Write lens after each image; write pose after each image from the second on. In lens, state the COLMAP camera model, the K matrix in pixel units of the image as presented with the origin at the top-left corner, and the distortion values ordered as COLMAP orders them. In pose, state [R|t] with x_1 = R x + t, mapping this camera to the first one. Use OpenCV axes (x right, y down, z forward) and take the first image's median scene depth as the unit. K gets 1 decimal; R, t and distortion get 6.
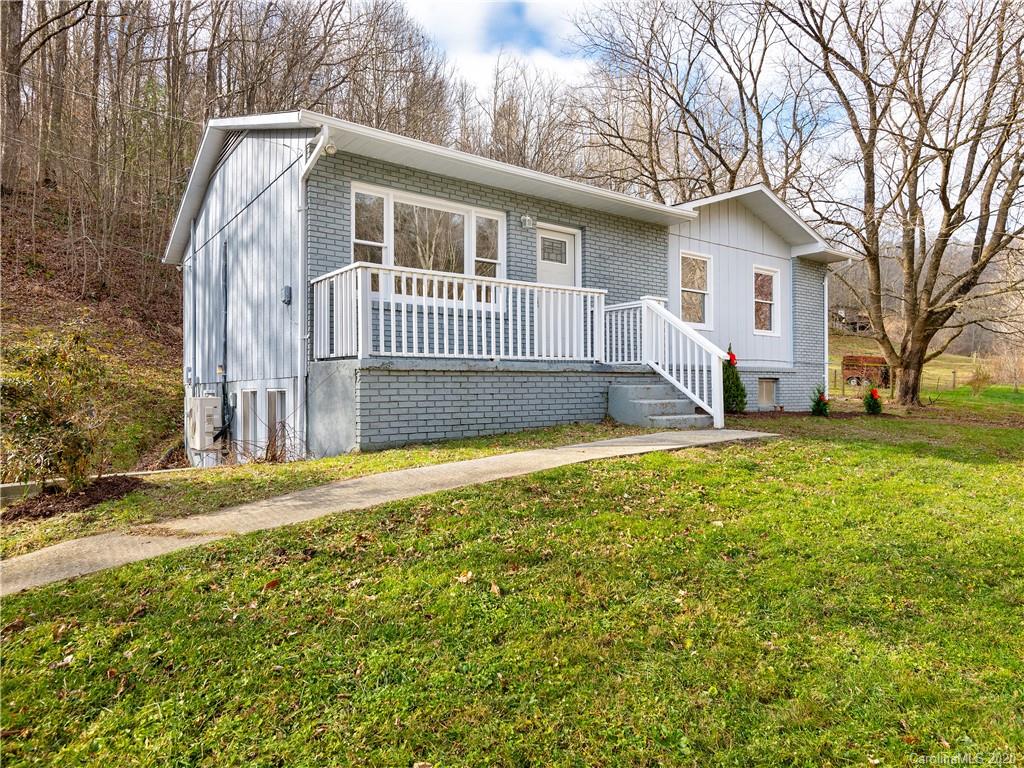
lens RADIAL K [[601.3, 0, 512.0], [0, 601.3, 384.0], [0, 0, 1]] dist [-0.001494, -0.000011]
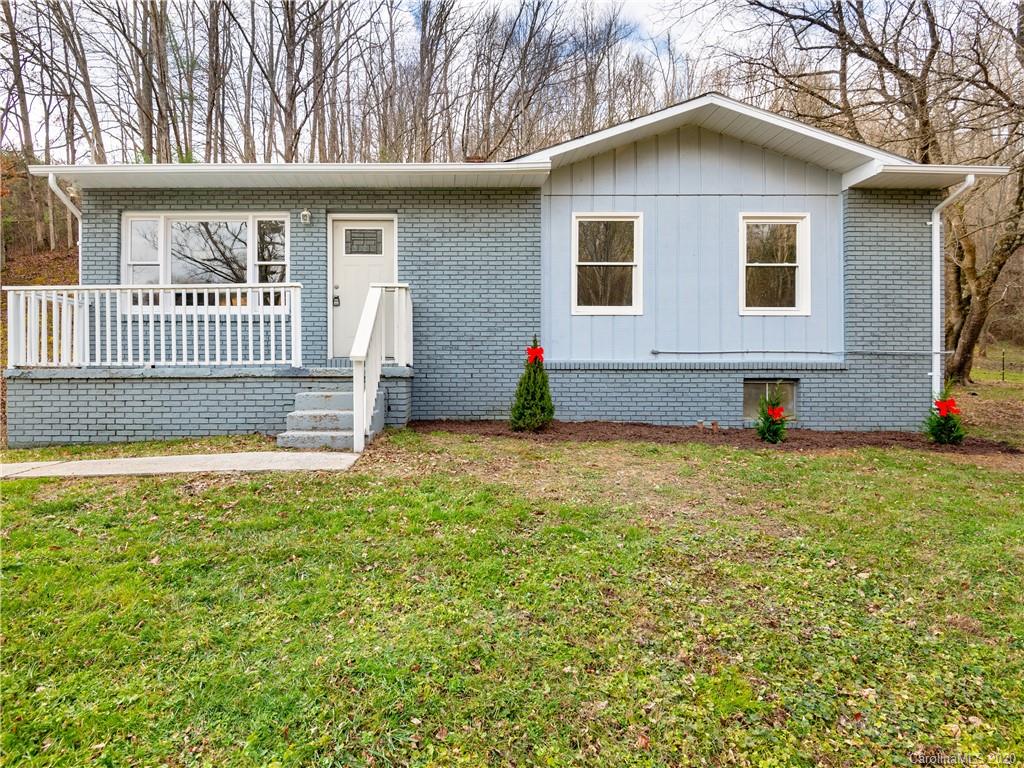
lens RADIAL K [[559.7, 0, 512.0], [0, 559.7, 384.0], [0, 0, 1]] dist [-0.017860, -0.000799]
pose [[0.817552, 0.000412, -0.575855, 0.868455], [0.002261, 0.999990, 0.003926, -0.011662], [0.575851, -0.004511, 0.817542, 0.516730]]
